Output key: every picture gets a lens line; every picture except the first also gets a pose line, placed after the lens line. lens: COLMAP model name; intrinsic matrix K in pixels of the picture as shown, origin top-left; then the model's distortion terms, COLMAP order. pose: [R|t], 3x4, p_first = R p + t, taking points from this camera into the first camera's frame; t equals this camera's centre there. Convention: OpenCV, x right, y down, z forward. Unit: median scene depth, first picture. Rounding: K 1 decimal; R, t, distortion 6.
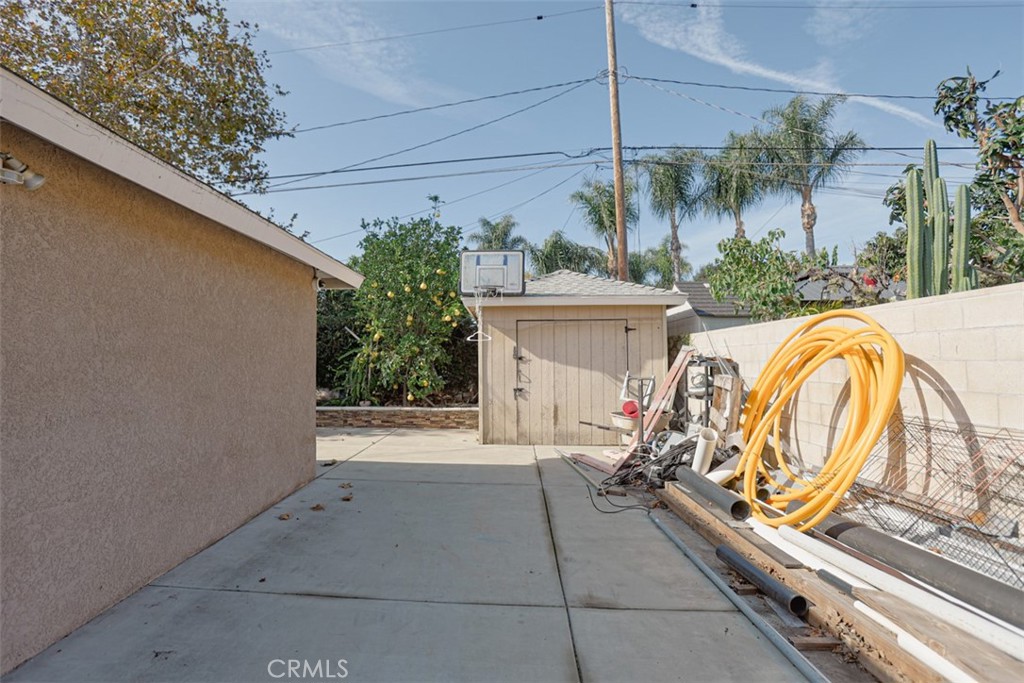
lens RADIAL K [[507.9, 0, 512.0], [0, 507.9, 341.5], [0, 0, 1]] dist [-0.001985, -0.000210]
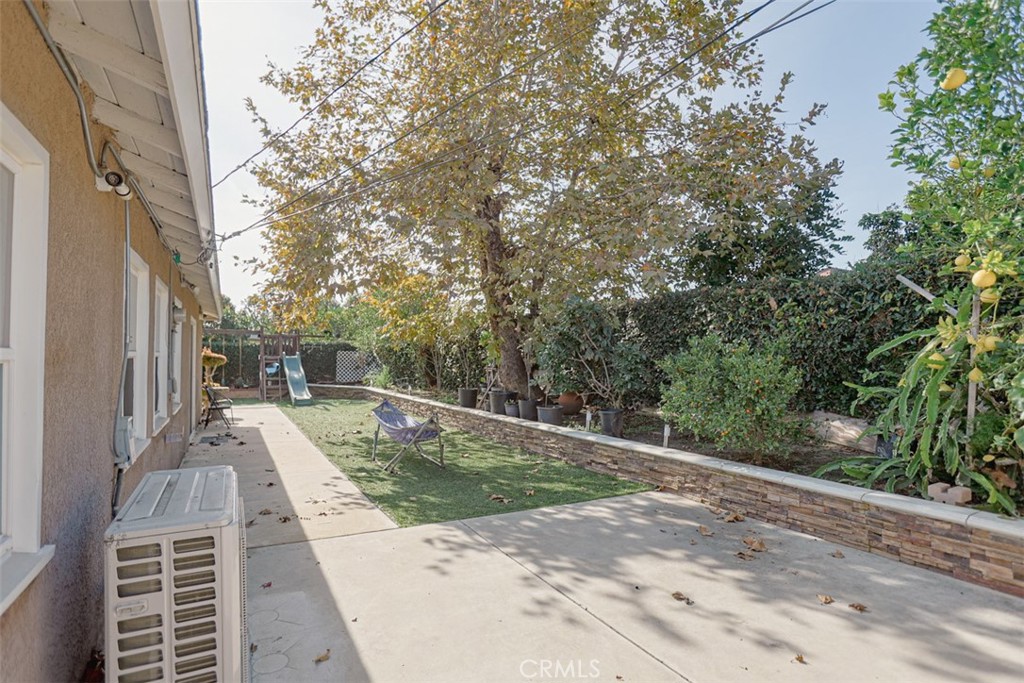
lens RADIAL K [[507.9, 0, 512.0], [0, 507.9, 341.5], [0, 0, 1]] dist [-0.001985, -0.000210]
pose [[0.478745, -0.018268, -0.877764, -0.131214], [0.029678, 0.999549, -0.004616, 0.016933], [0.877452, -0.023841, 0.479071, 0.580113]]
